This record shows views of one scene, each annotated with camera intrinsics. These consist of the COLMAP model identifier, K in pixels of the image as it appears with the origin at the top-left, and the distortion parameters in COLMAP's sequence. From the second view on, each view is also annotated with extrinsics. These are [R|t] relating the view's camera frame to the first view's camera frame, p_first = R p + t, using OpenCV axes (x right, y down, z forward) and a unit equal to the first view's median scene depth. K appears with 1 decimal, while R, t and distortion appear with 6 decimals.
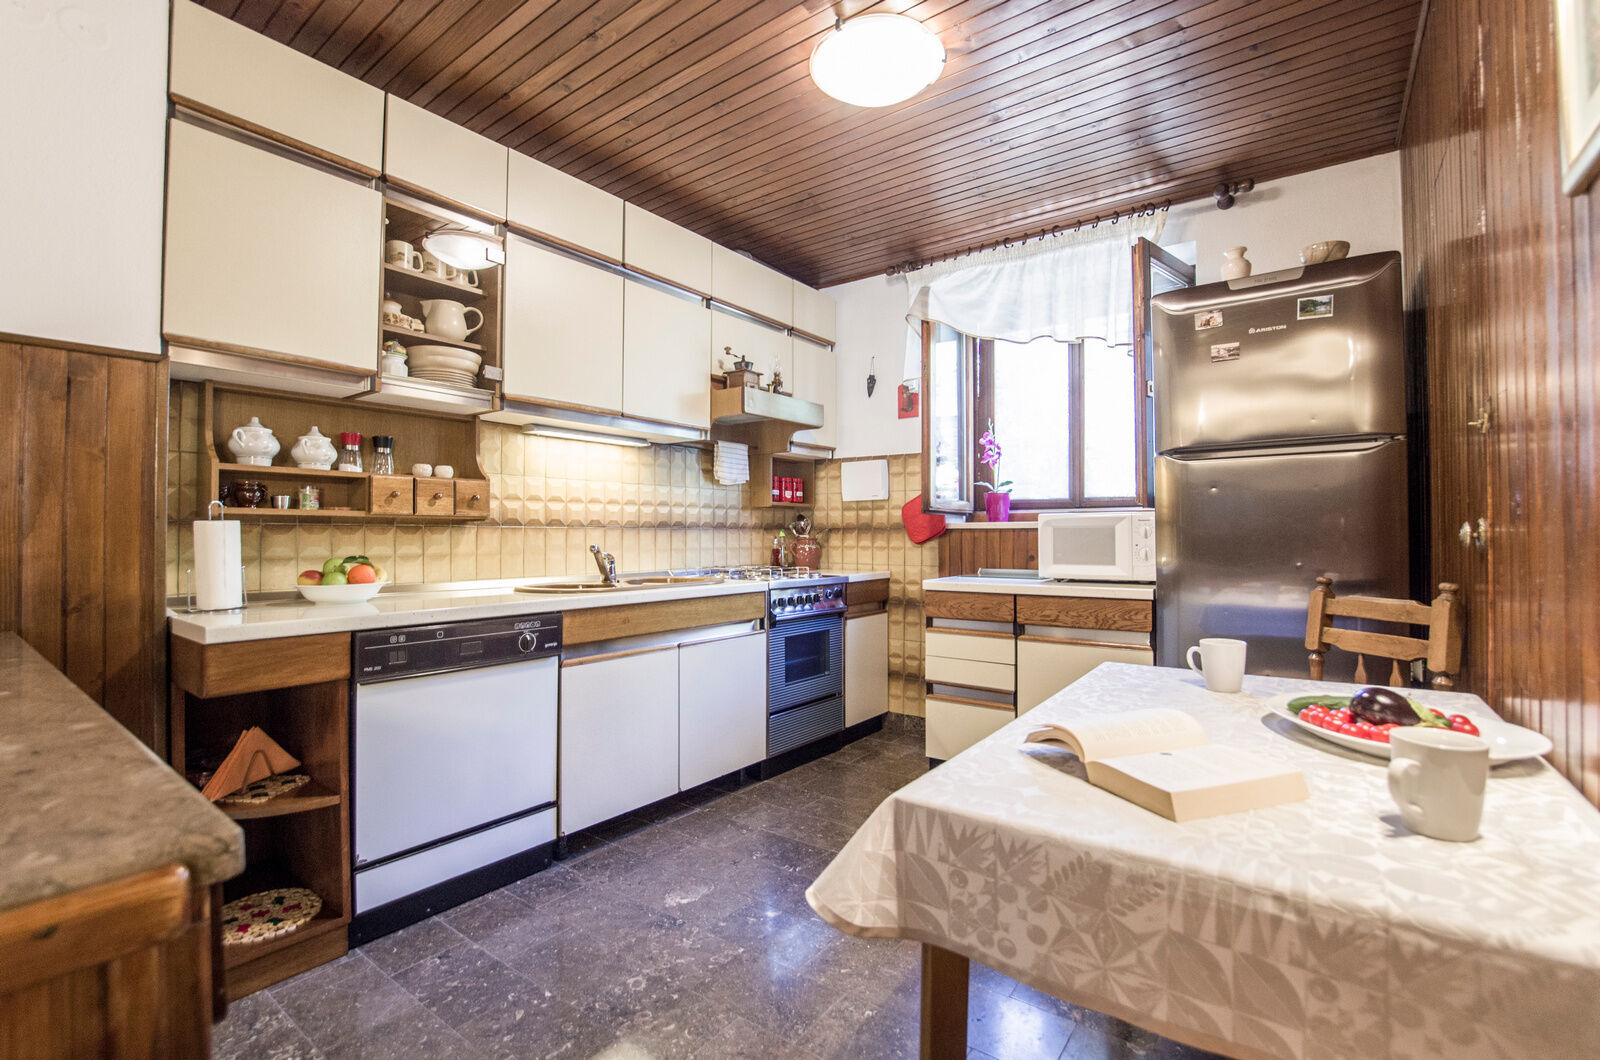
lens RADIAL K [[707.7, 0, 794.8], [0, 707.7, 525.4], [0, 0, 1]] dist [-0.026889, -0.000324]
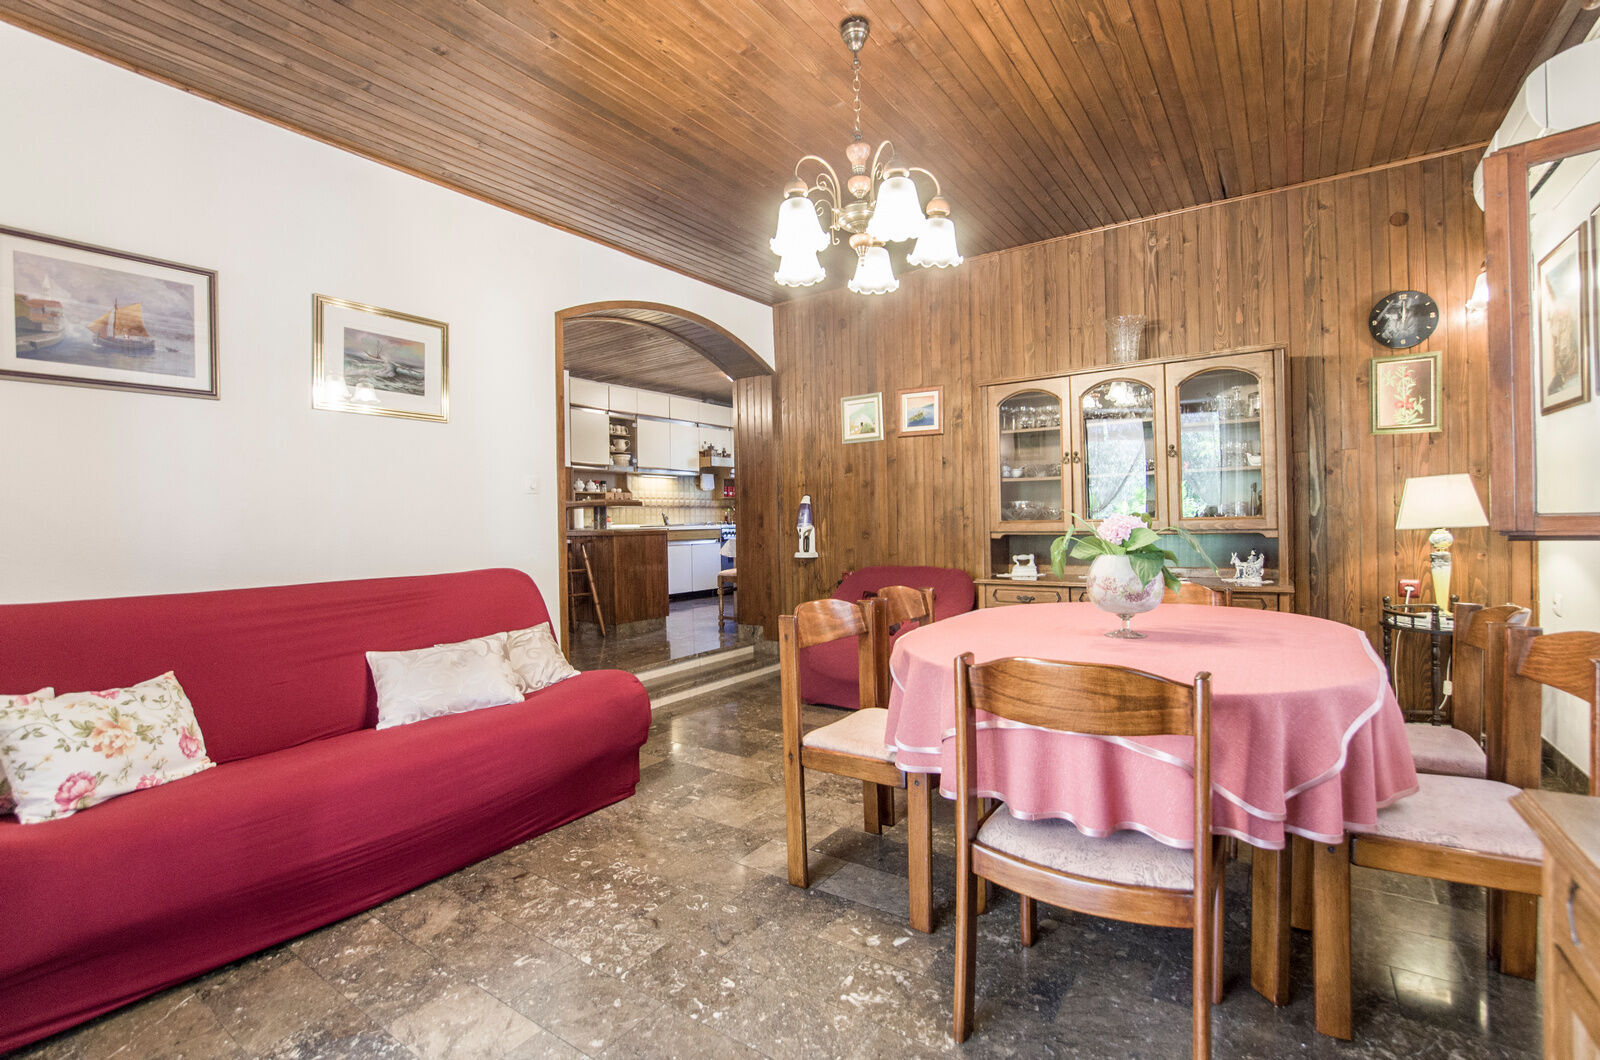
lens RADIAL K [[707.7, 0, 805.3], [0, 707.7, 521.2], [0, 0, 1]] dist [-0.026889, -0.000324]
pose [[0.998797, -0.018961, 0.045216, 0.164193], [0.018561, 0.999785, 0.009248, 0.039930], [-0.045382, -0.008398, 0.998934, -1.764330]]
